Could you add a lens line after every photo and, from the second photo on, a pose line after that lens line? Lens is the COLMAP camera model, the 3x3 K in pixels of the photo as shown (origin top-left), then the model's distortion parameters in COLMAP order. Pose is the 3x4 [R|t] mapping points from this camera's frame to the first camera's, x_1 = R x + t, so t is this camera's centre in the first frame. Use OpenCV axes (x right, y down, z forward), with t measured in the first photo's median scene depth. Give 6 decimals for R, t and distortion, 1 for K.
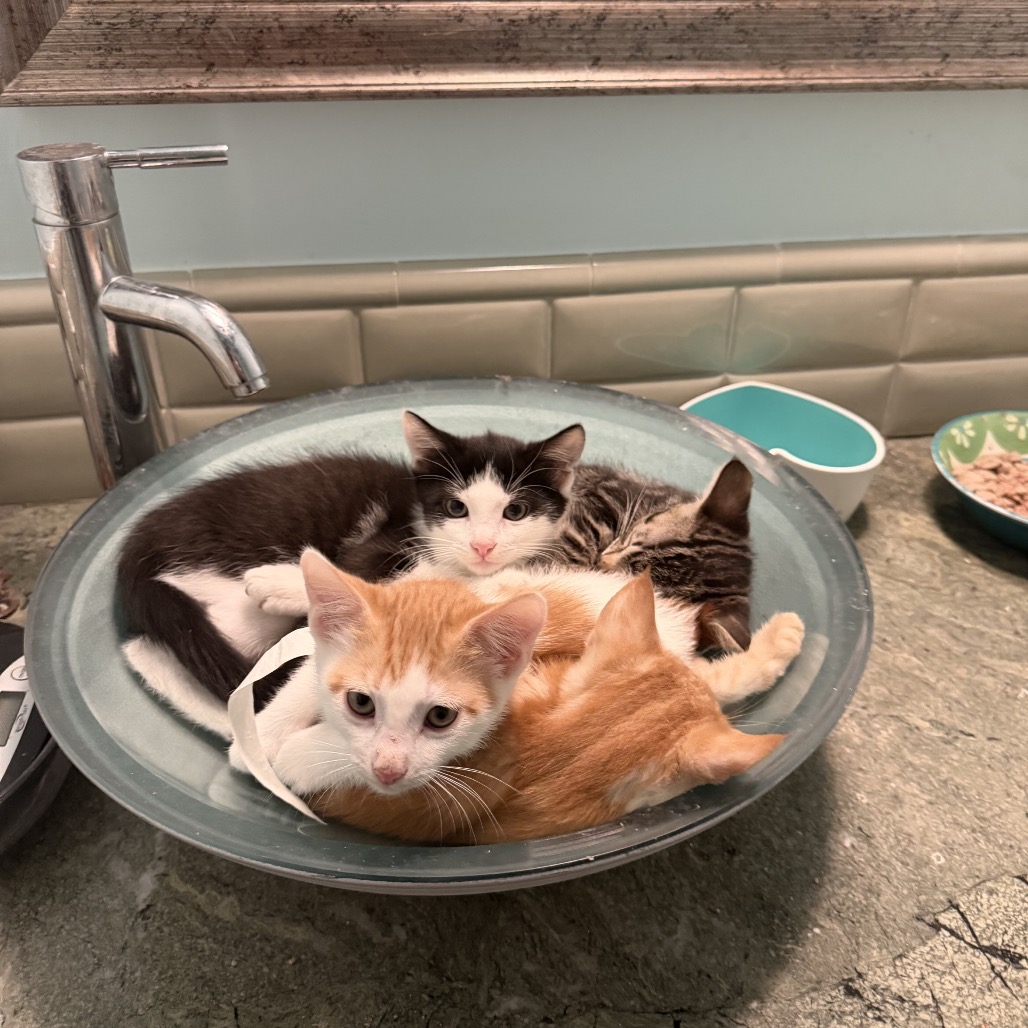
lens RADIAL K [[966.9, 0, 514.0], [0, 966.9, 530.6], [0, 0, 1]] dist [-0.019607, -0.005437]
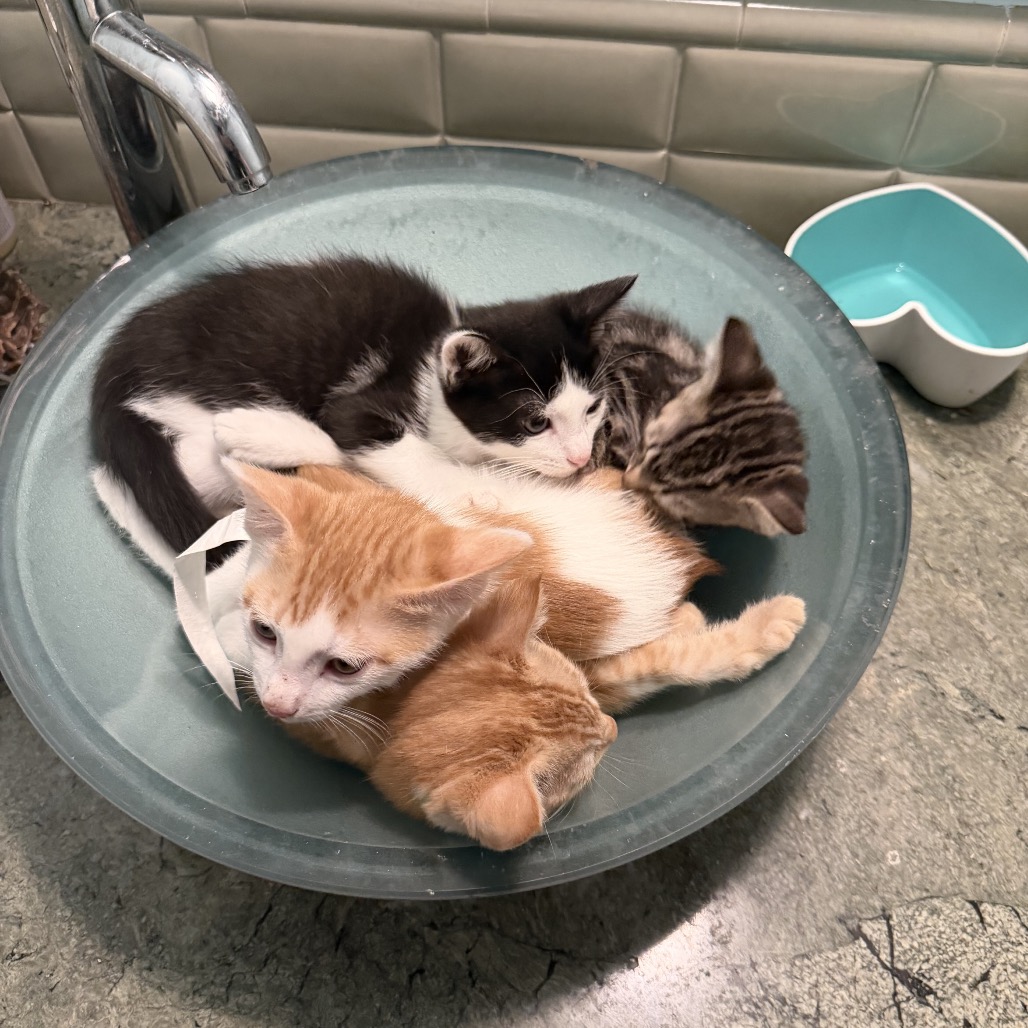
lens RADIAL K [[966.9, 0, 514.0], [0, 966.9, 530.6], [0, 0, 1]] dist [-0.019607, -0.005437]
pose [[0.966919, 0.212488, -0.141123, 0.158092], [-0.142915, 0.909535, 0.390284, -0.270582], [0.211287, -0.357204, 0.909815, 0.198767]]
